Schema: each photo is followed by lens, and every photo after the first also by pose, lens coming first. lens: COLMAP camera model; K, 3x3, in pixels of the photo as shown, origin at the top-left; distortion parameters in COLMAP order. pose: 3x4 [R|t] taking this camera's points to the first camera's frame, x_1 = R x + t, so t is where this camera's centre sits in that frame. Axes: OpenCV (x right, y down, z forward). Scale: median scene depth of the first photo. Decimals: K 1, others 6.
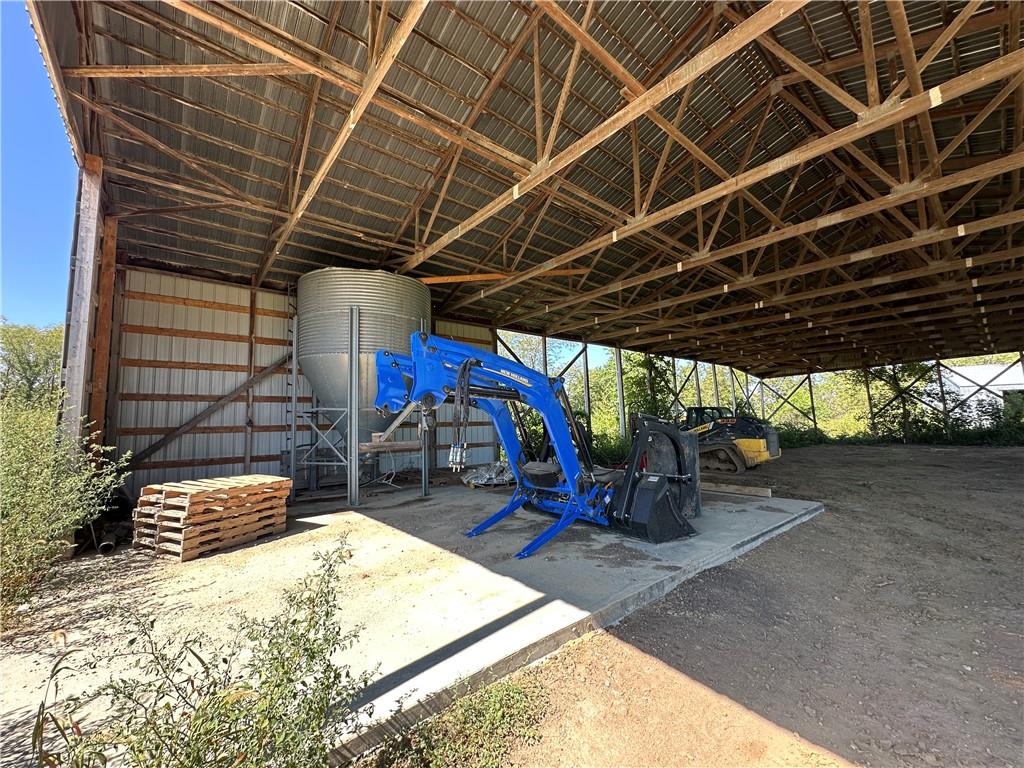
lens RADIAL K [[410.8, 0, 512.0], [0, 410.8, 384.0], [0, 0, 1]] dist [-0.000412, -0.000045]
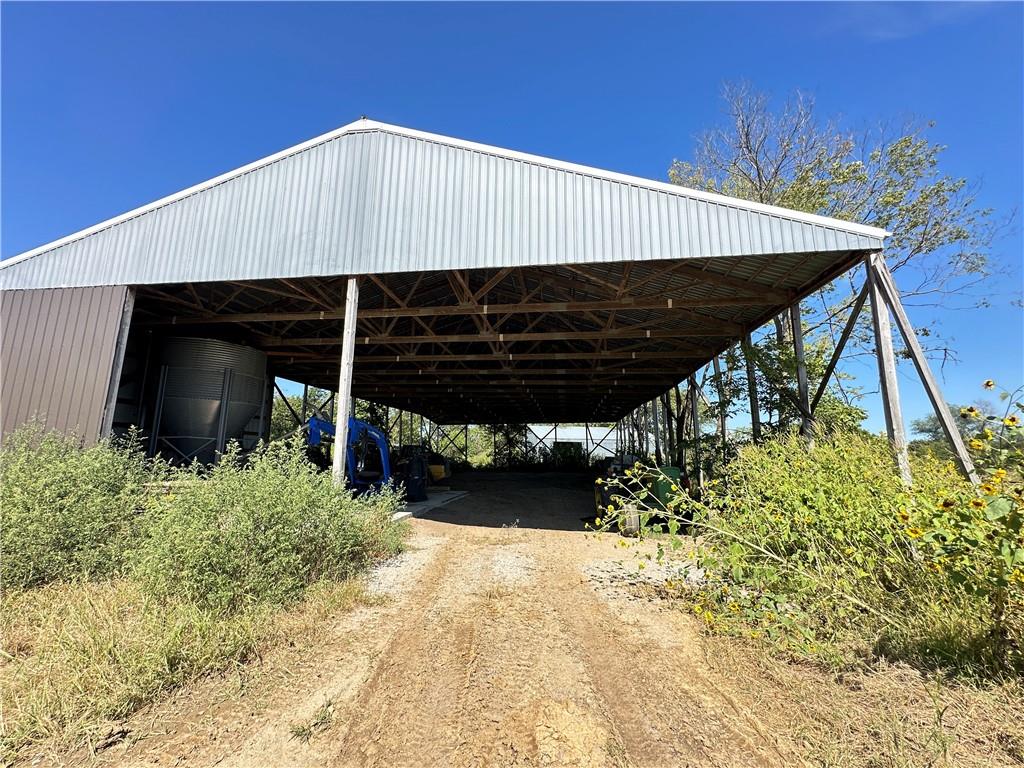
lens RADIAL K [[410.8, 0, 512.0], [0, 410.8, 384.0], [0, 0, 1]] dist [-0.000412, -0.000045]
pose [[0.732952, 0.144819, 0.664687, -0.239927], [-0.094612, 0.989283, -0.111211, -0.026641], [-0.673669, 0.018625, 0.738798, -0.308615]]
